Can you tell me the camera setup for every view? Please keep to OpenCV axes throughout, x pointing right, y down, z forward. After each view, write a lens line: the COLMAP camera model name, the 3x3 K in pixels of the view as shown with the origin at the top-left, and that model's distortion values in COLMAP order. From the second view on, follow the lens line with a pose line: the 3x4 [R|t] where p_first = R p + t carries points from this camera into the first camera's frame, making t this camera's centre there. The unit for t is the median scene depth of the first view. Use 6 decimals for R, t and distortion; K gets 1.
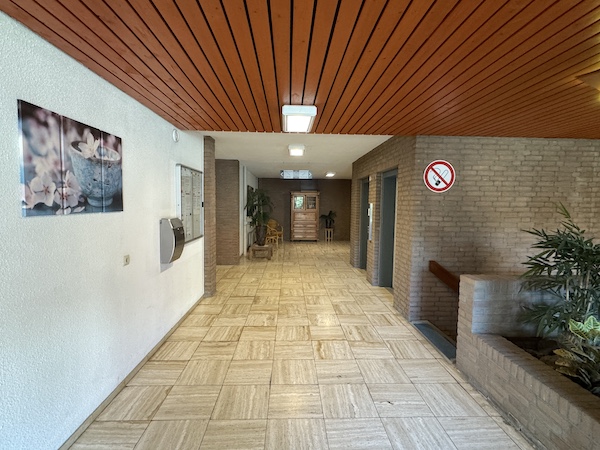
lens RADIAL K [[295.9, 0, 300.0], [0, 295.9, 225.0], [0, 0, 1]] dist [-0.000047, -0.000009]
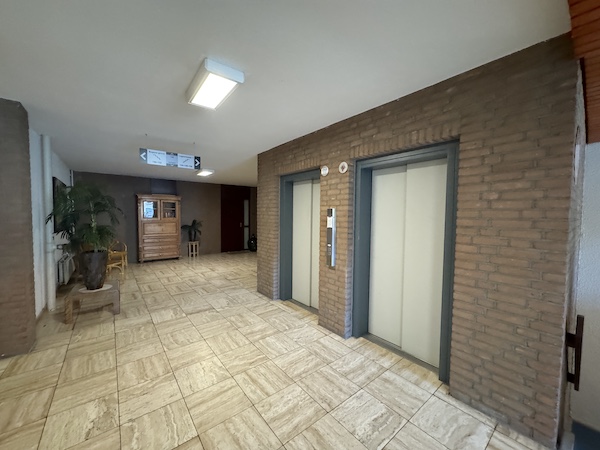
lens RADIAL K [[238.7, 0, 300.0], [0, 238.7, 225.0], [0, 0, 1]] dist [-0.000804, 0.000002]
pose [[0.804631, -0.031678, 0.592929, -0.077611], [0.043424, 0.999041, -0.005554, -0.023400], [-0.592185, 0.030216, 0.805235, 0.394864]]
